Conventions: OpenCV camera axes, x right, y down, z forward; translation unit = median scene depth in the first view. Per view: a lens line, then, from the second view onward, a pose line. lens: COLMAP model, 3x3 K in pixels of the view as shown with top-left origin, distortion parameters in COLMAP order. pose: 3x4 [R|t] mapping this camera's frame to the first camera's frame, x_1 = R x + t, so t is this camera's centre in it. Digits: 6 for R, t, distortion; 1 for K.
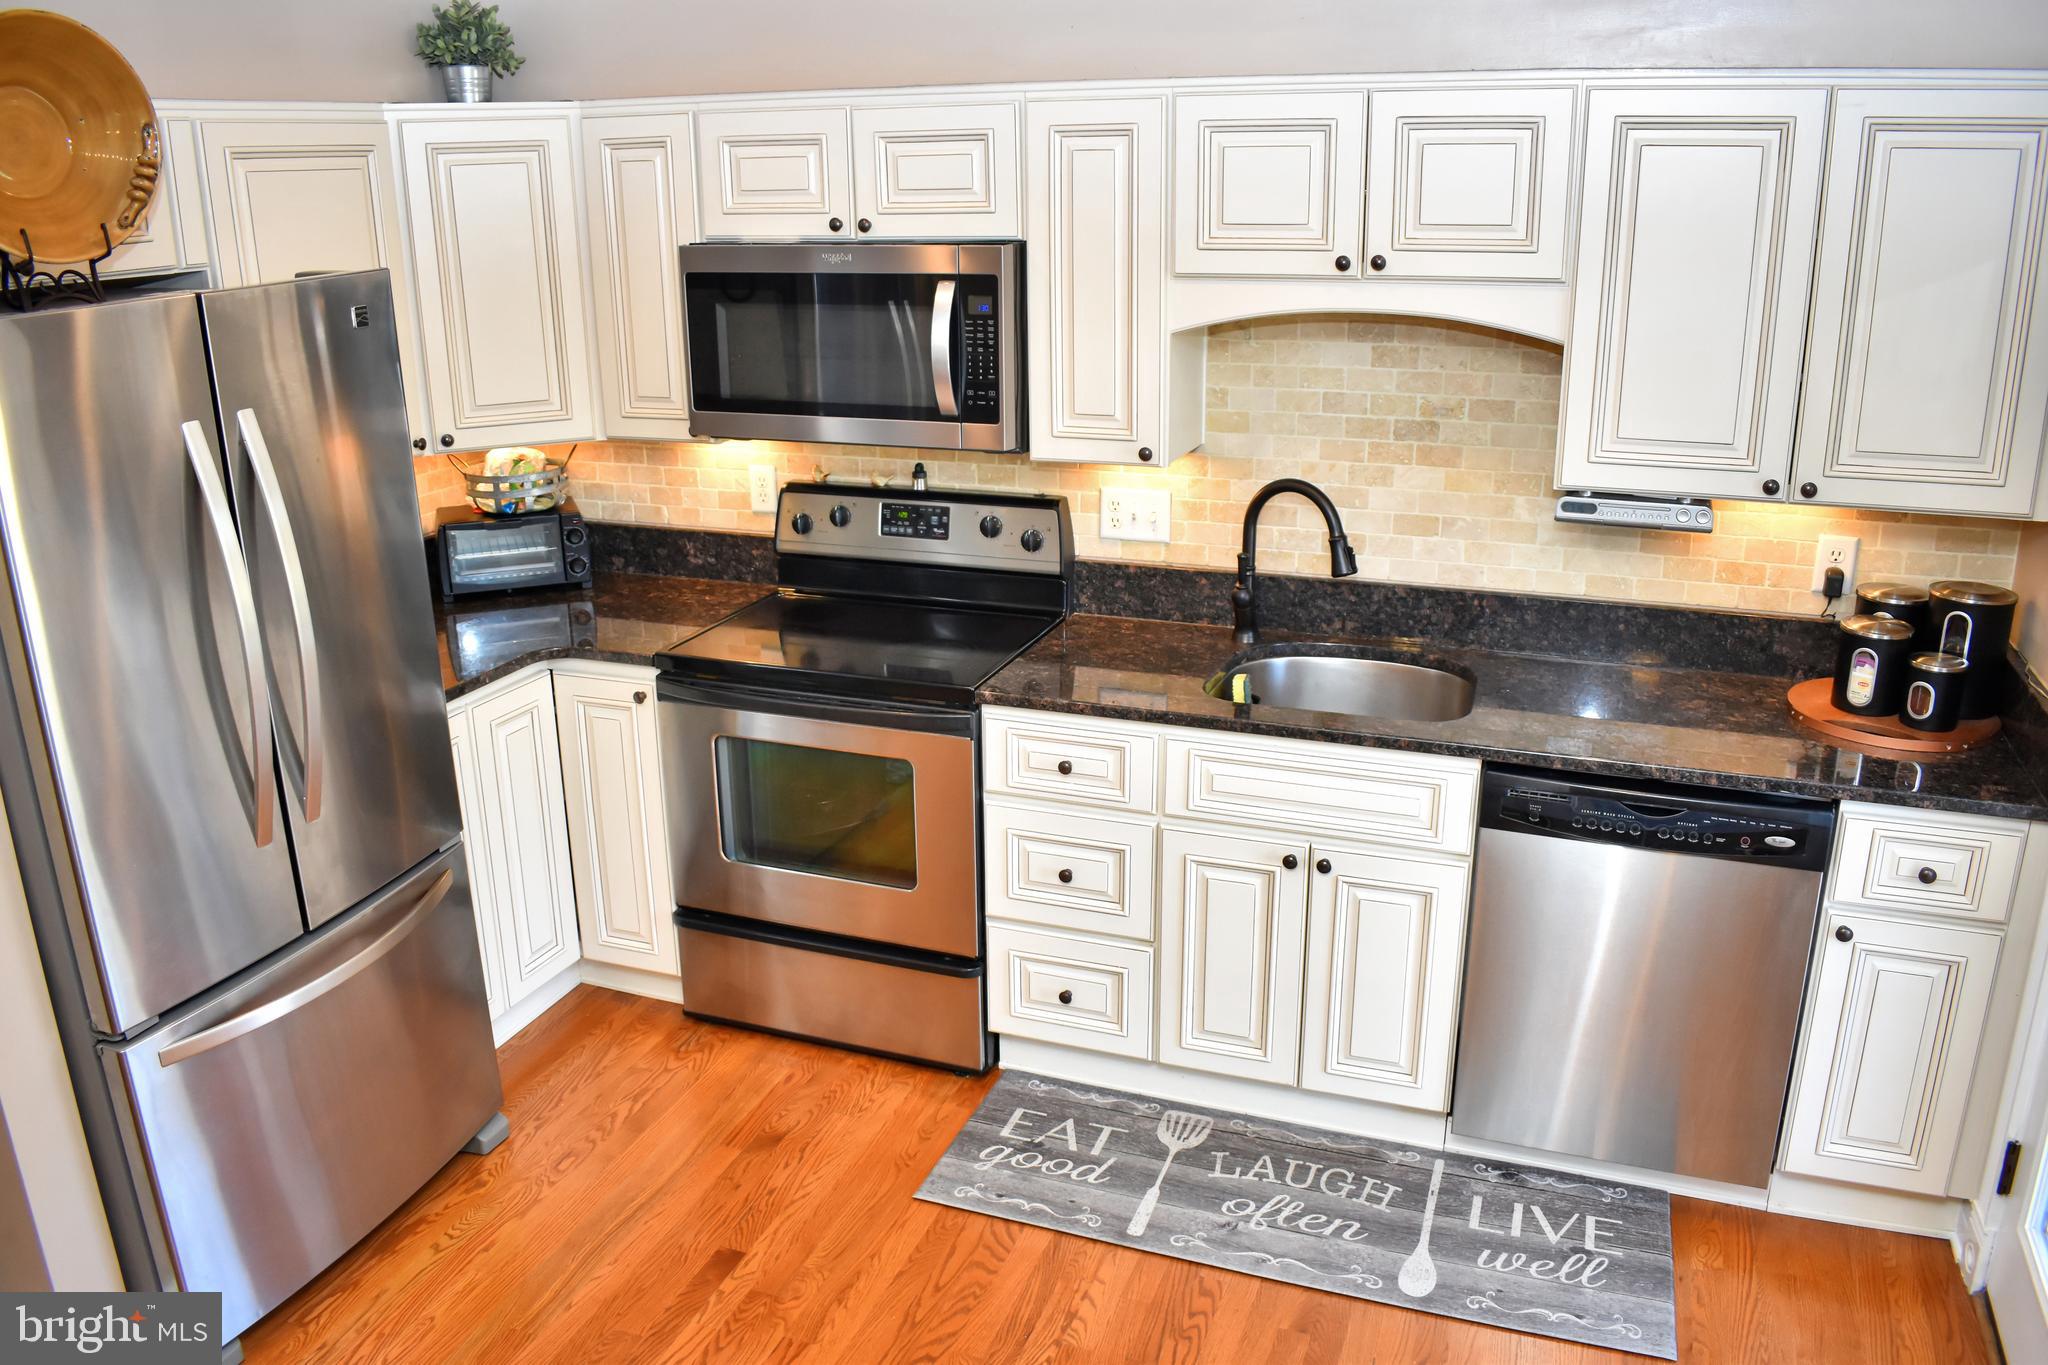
lens RADIAL K [[1595.4, 0, 1016.8], [0, 1595.4, 684.9], [0, 0, 1]] dist [-0.100529, 0.019819]
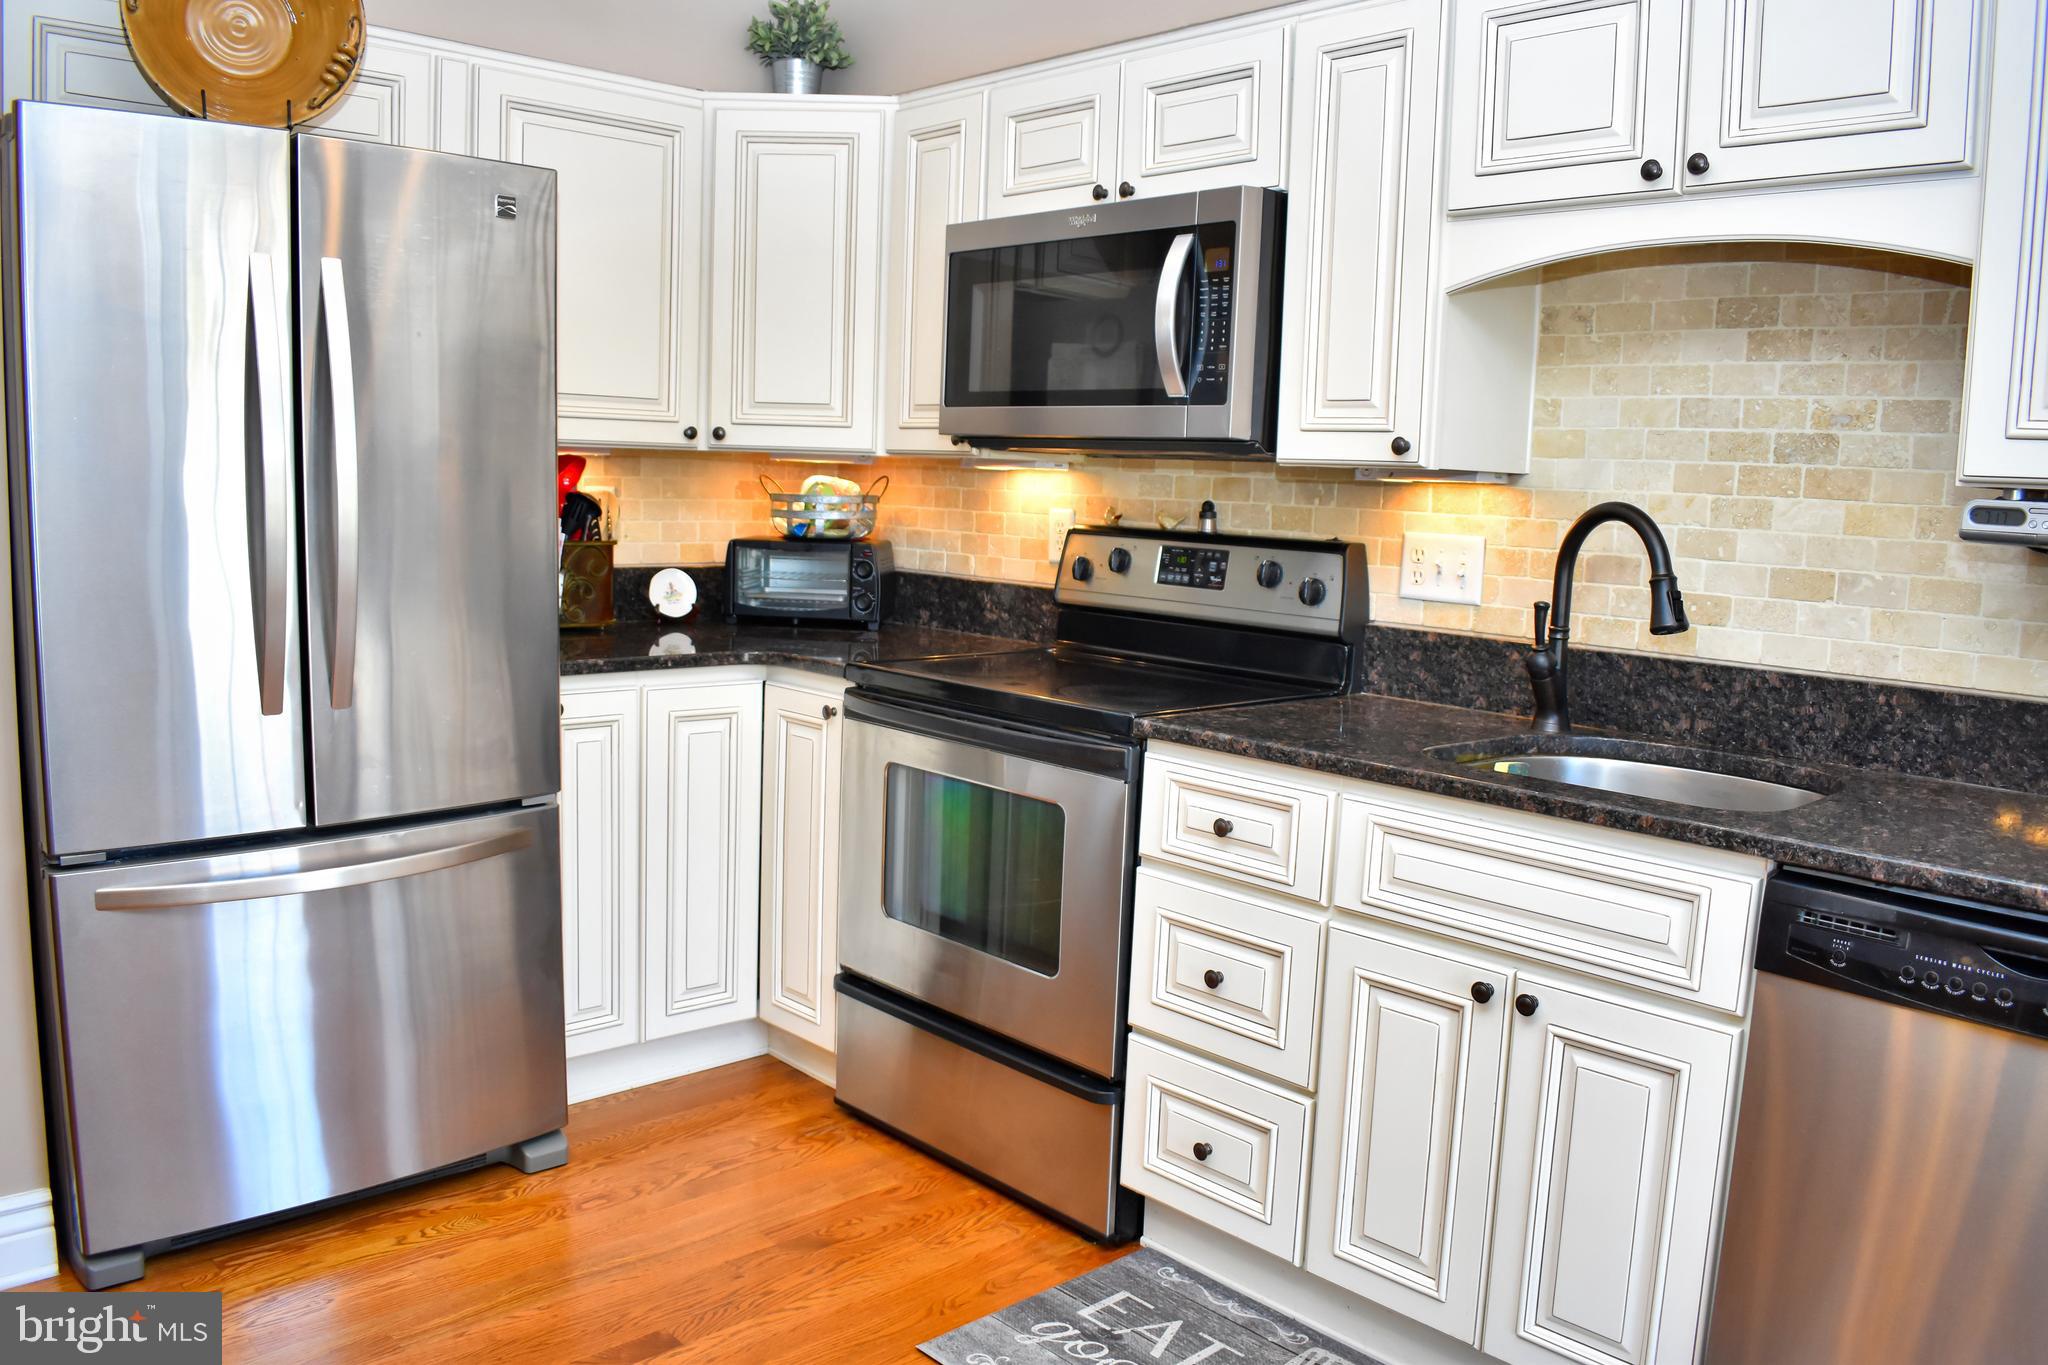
lens RADIAL K [[1595.4, 0, 1015.2], [0, 1595.4, 684.2], [0, 0, 1]] dist [-0.100529, 0.019819]
pose [[0.894283, 0.102463, -0.435613, 0.254156], [-0.183049, 0.972029, -0.147149, 0.110188], [0.408351, 0.211331, 0.888025, 0.267211]]
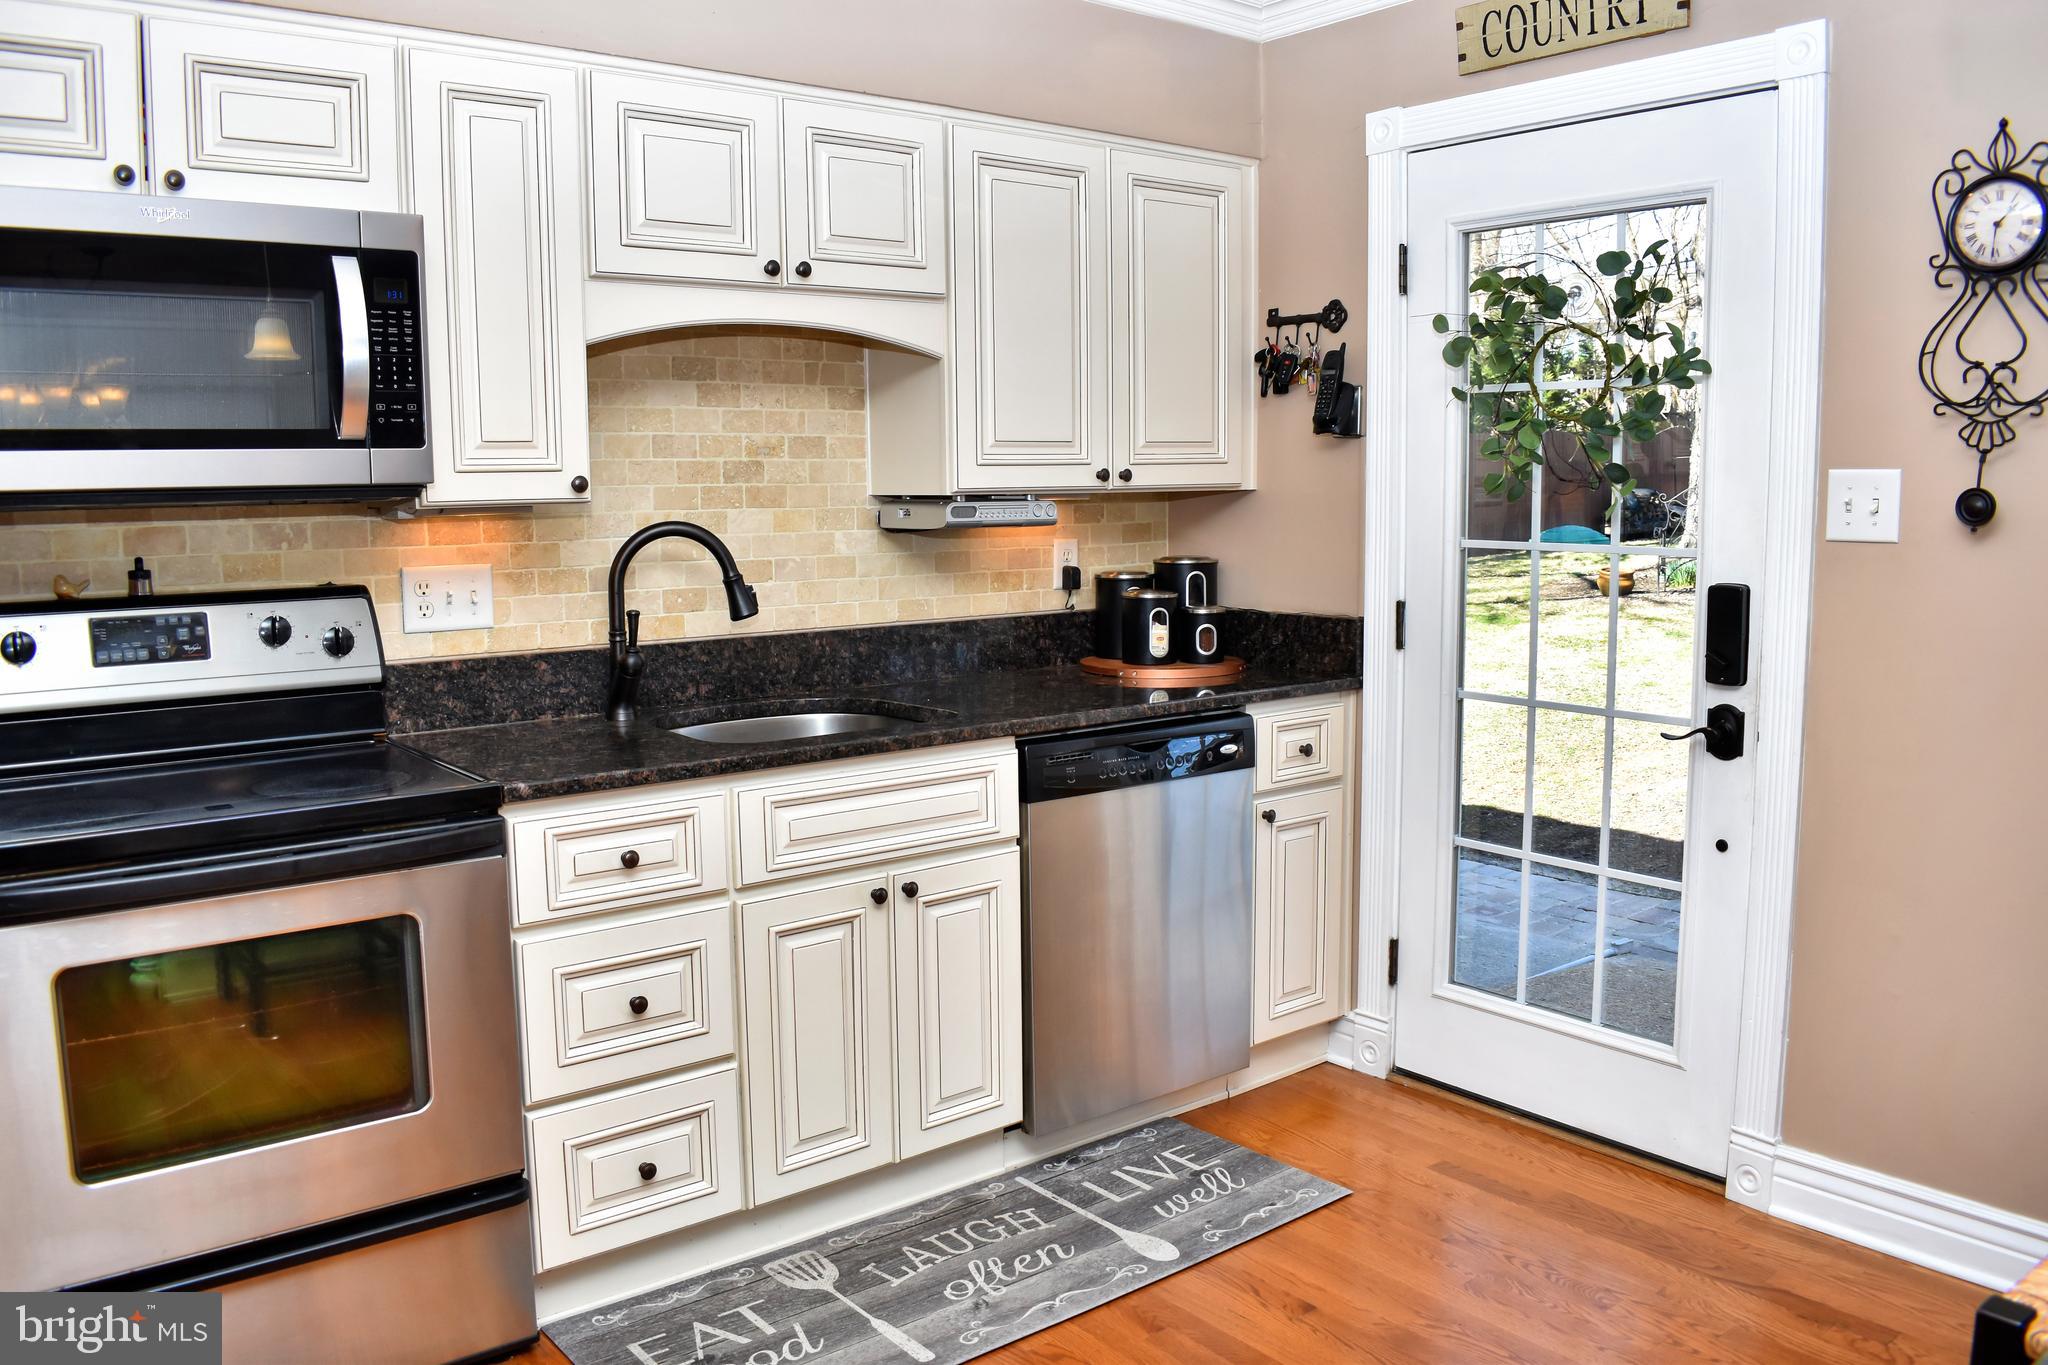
lens RADIAL K [[1595.4, 0, 1025.1], [0, 1595.4, 683.1], [0, 0, 1]] dist [-0.100529, 0.019819]
pose [[0.506250, -0.100560, 0.856504, -0.508886], [0.270863, 0.961459, -0.047215, 0.055580], [-0.818745, 0.255898, 0.513977, 0.404455]]
